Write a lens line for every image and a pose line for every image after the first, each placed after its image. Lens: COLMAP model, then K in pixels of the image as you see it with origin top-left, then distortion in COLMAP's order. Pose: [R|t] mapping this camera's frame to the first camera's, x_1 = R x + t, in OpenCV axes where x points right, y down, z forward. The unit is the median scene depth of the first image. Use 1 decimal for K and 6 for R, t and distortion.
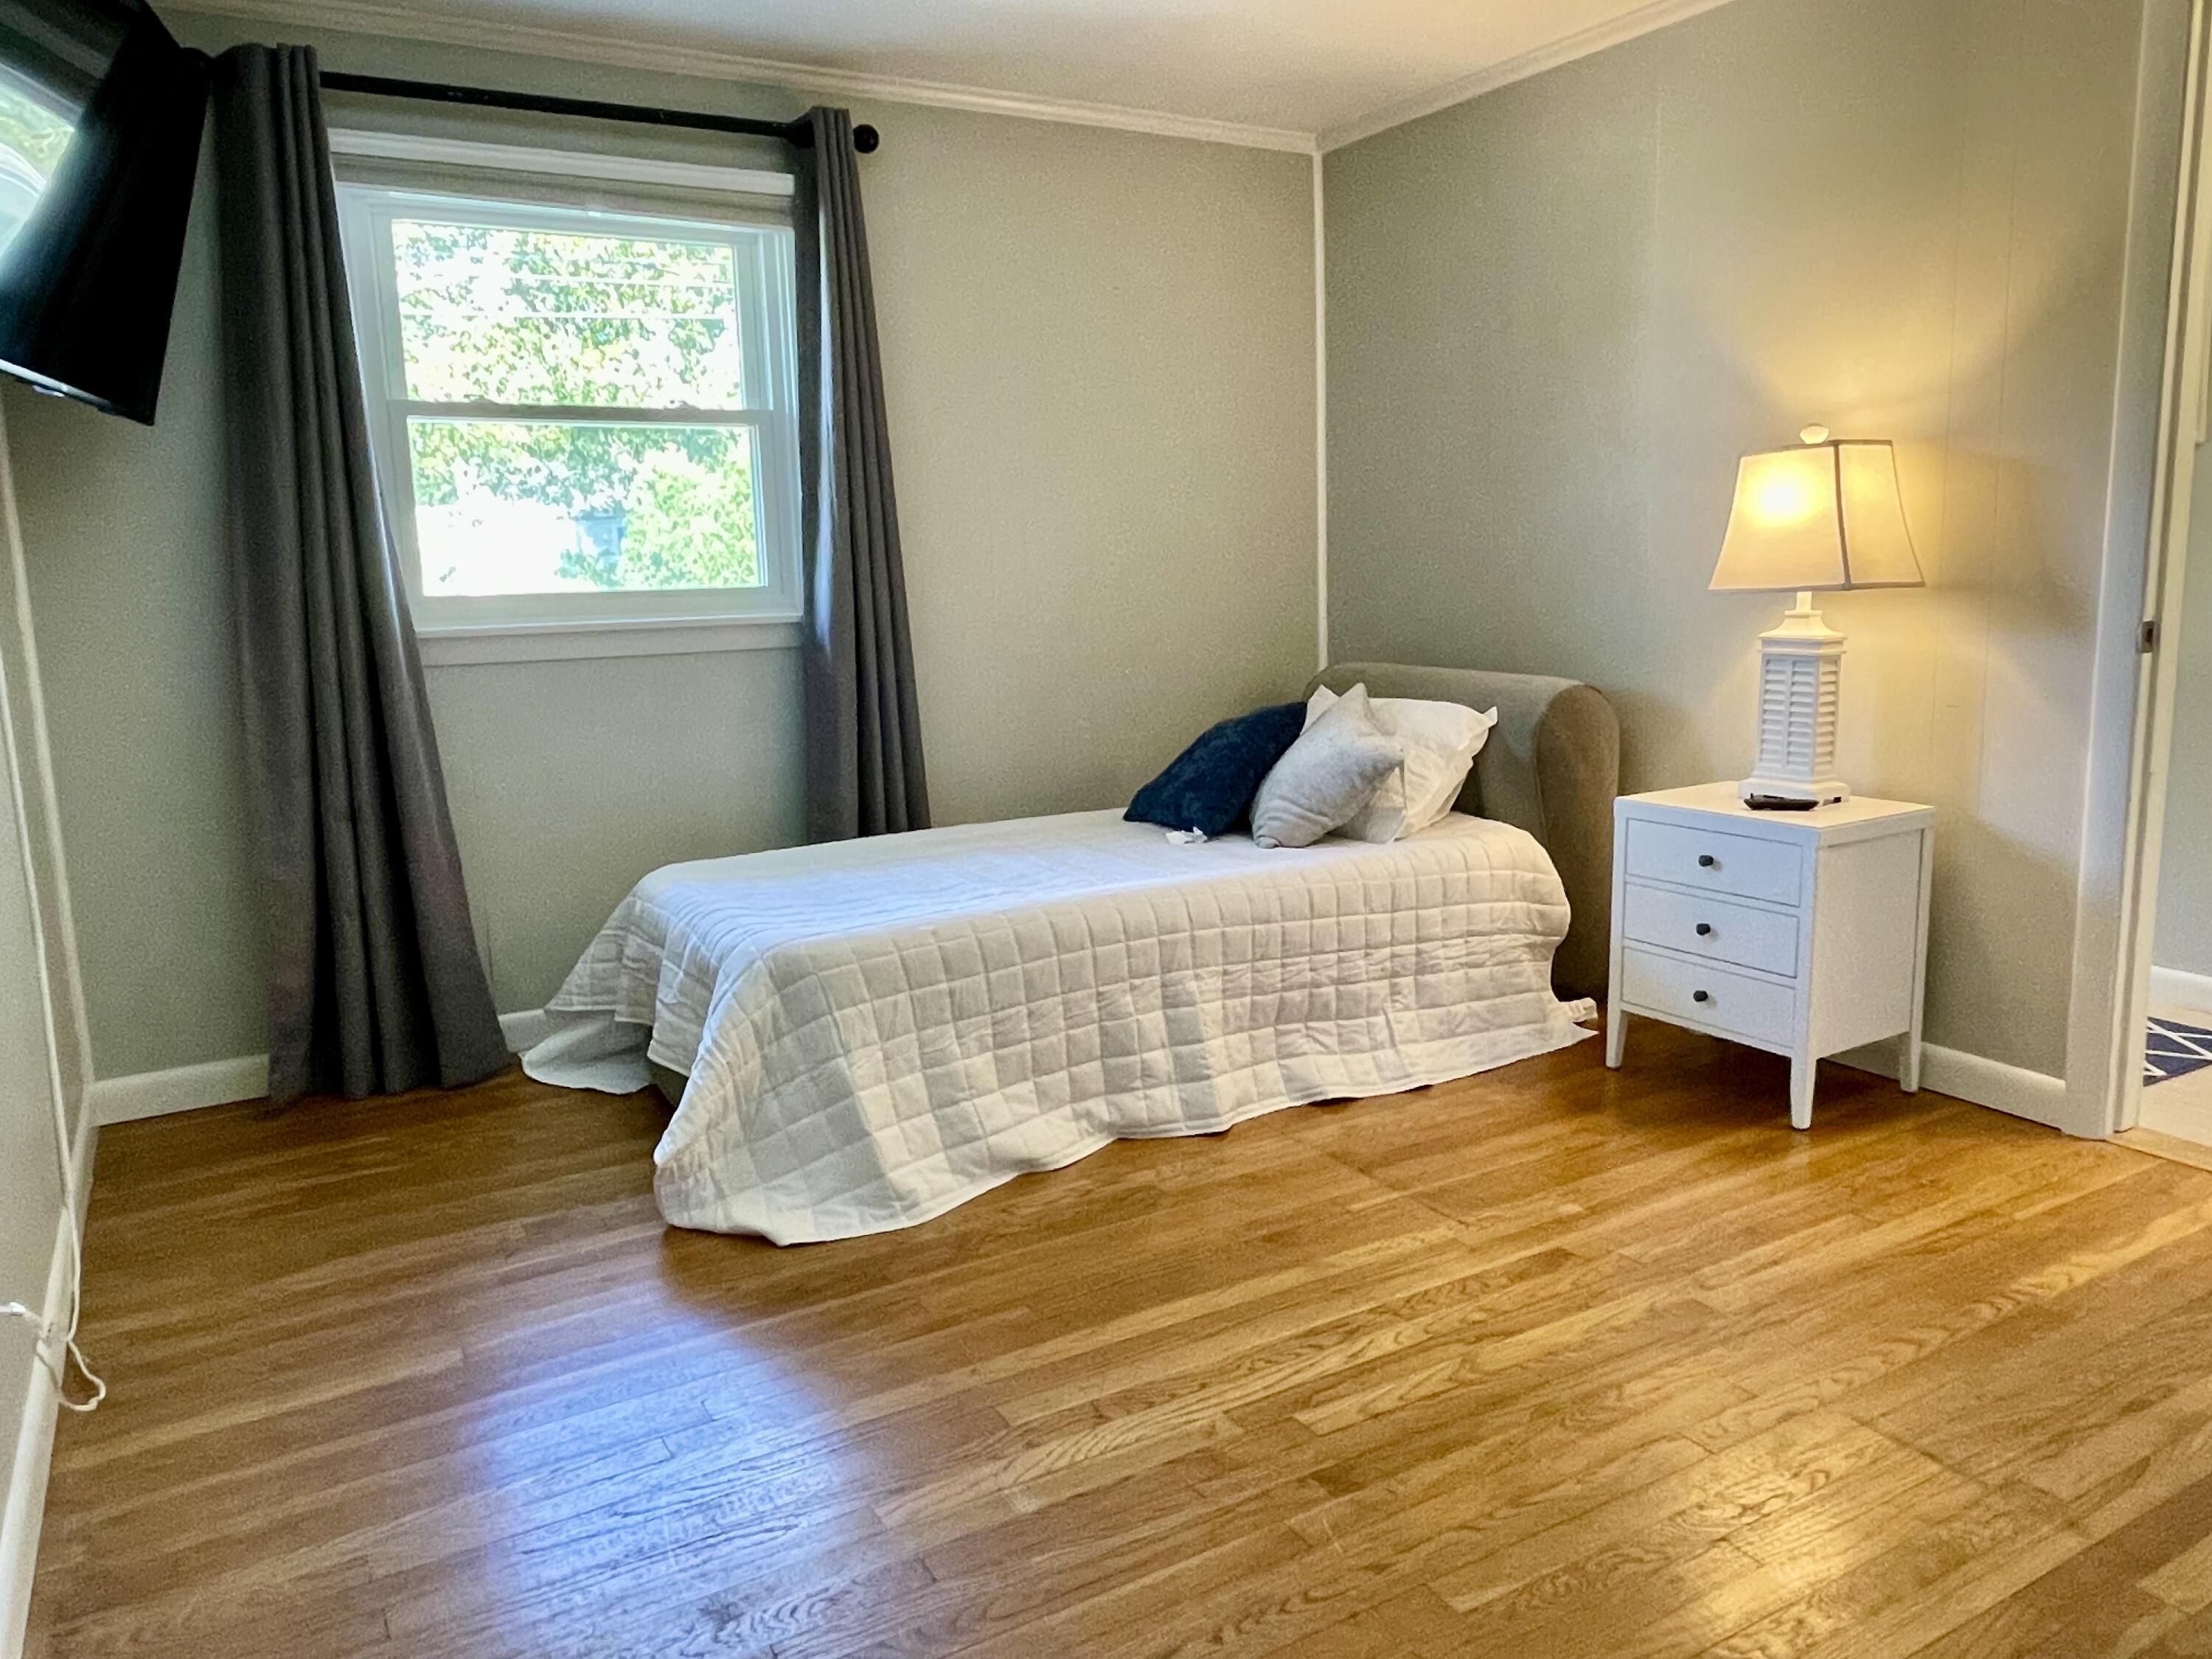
lens RADIAL K [[1559.6, 0, 1106.0], [0, 1559.6, 829.5], [0, 0, 1]] dist [0.004486, 0.001822]
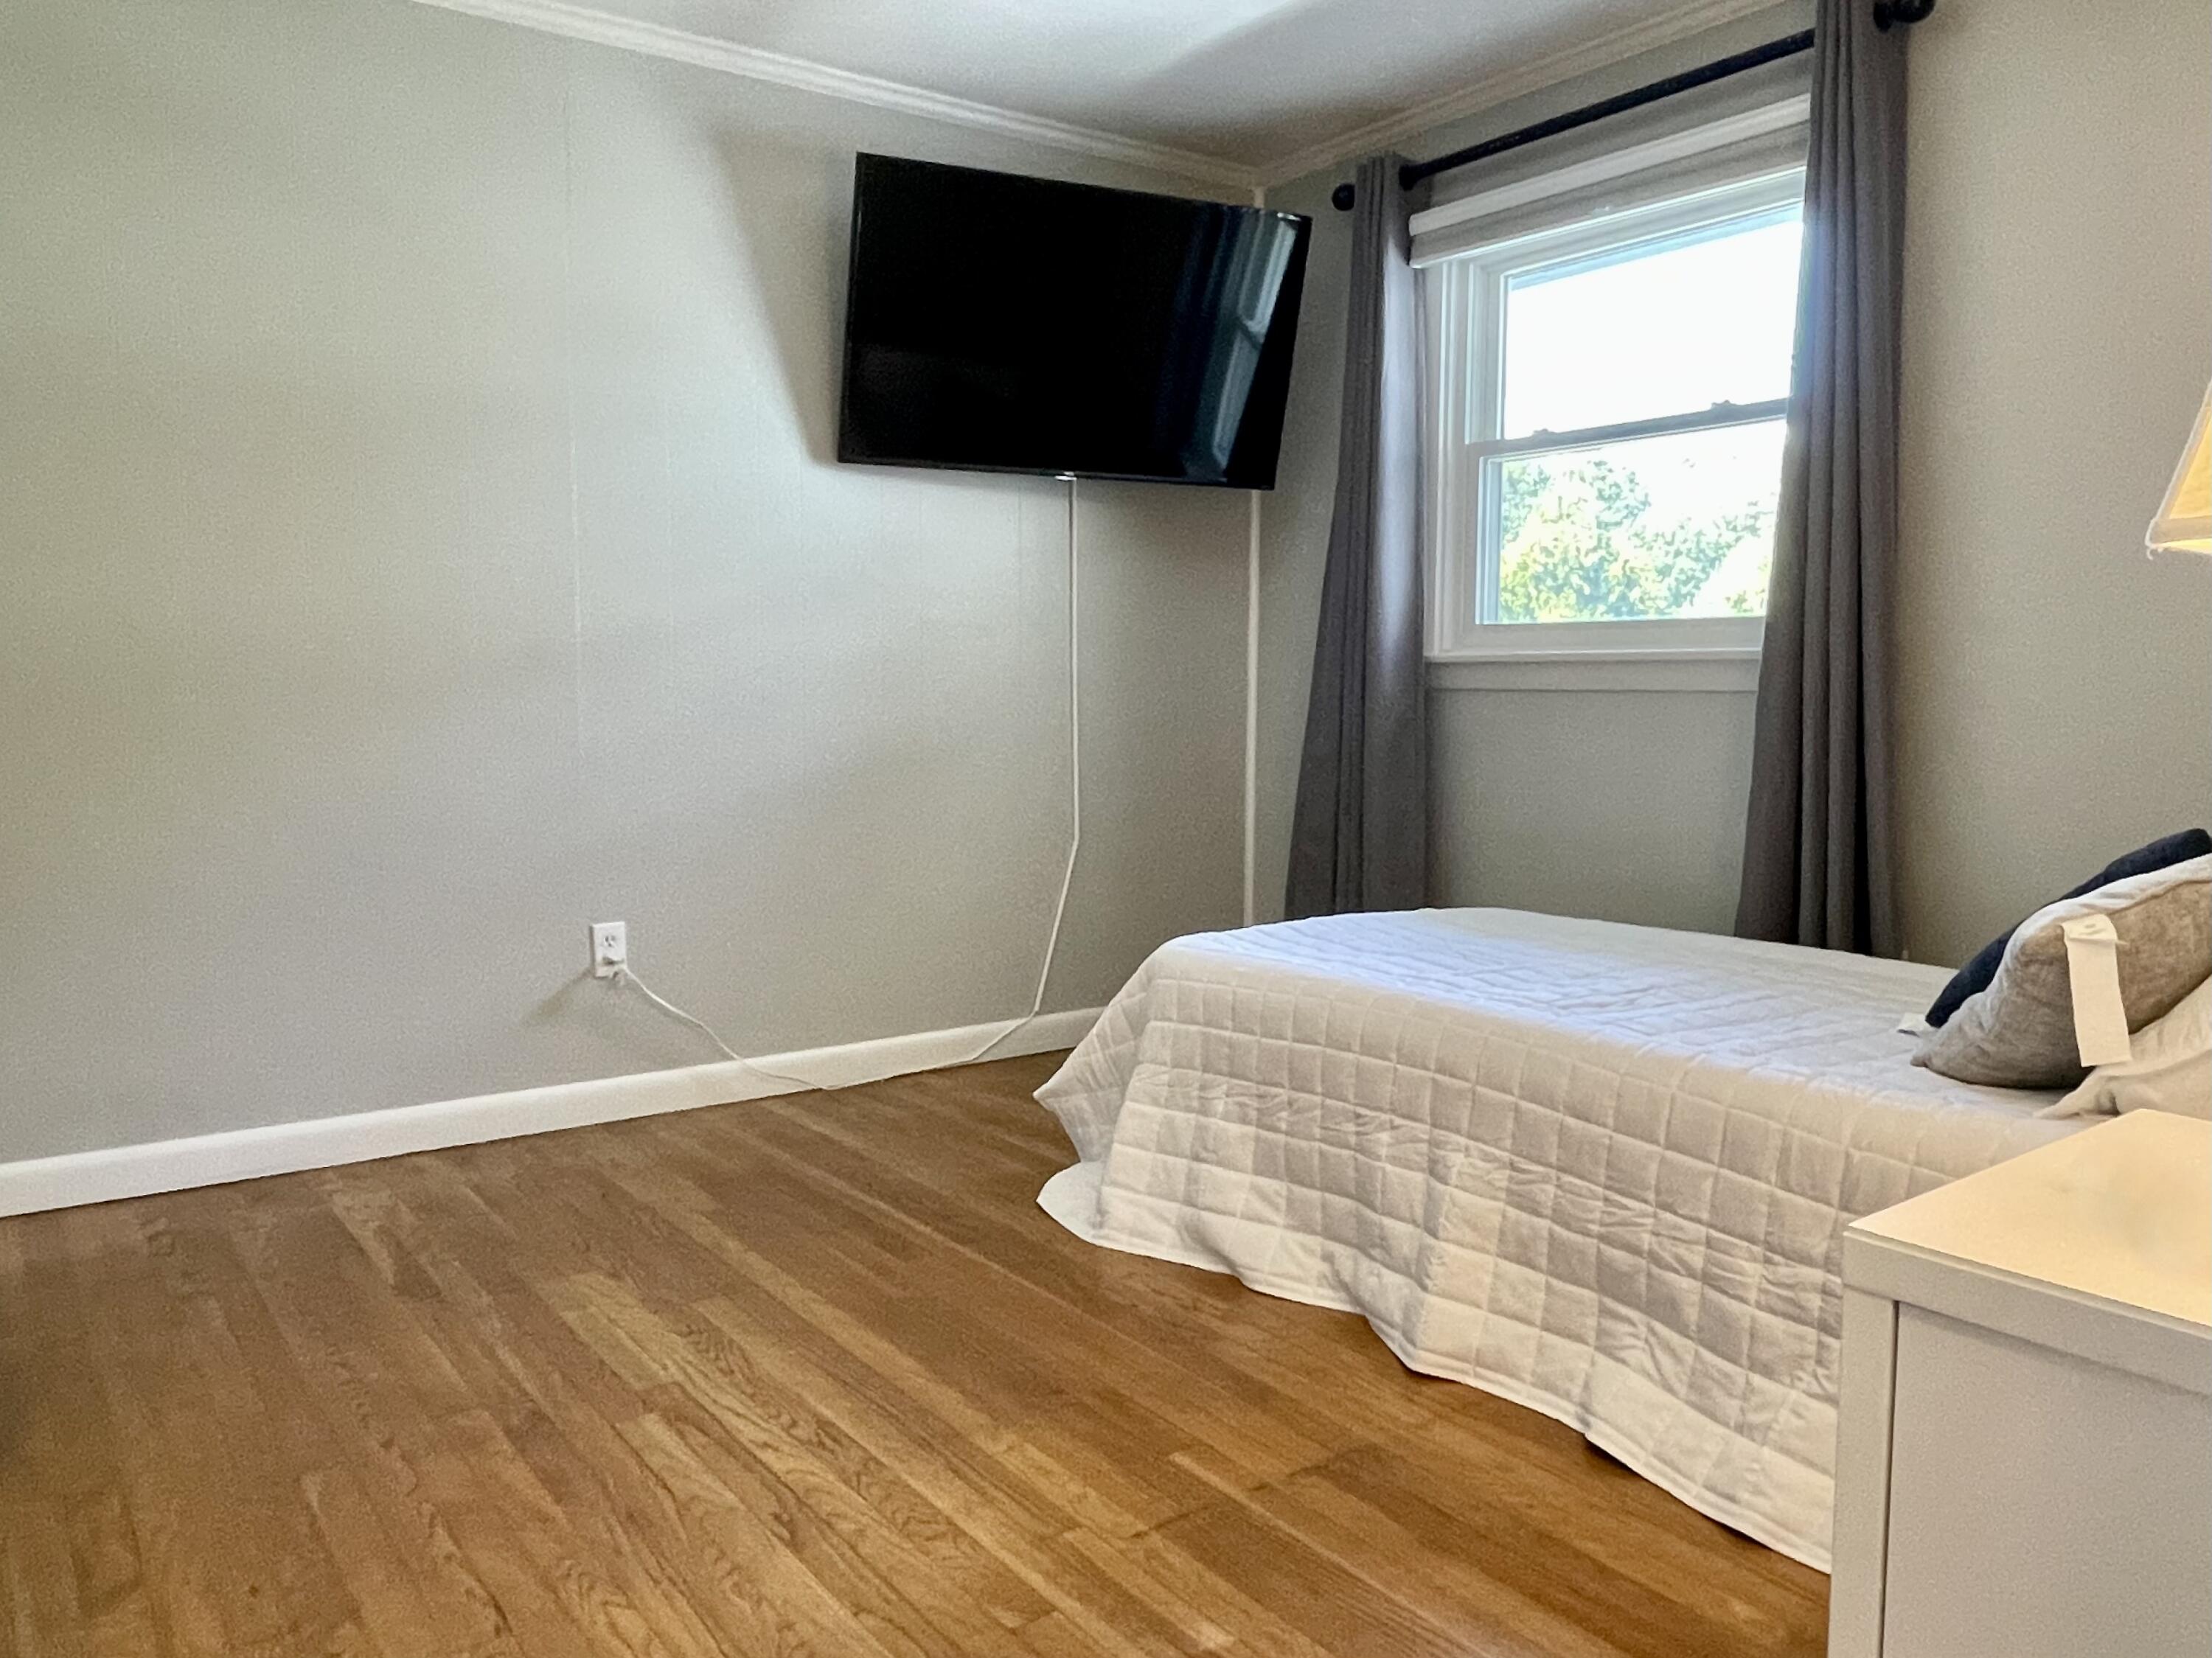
lens RADIAL K [[1656.9, 0, 1106.0], [0, 1656.9, 829.0], [0, 0, 1]] dist [0.006708, -0.000823]
pose [[0.086565, 0.114197, -0.989680, 0.796590], [-0.175317, 0.979652, 0.097705, -0.093964], [0.980699, 0.165049, 0.104824, 0.780484]]
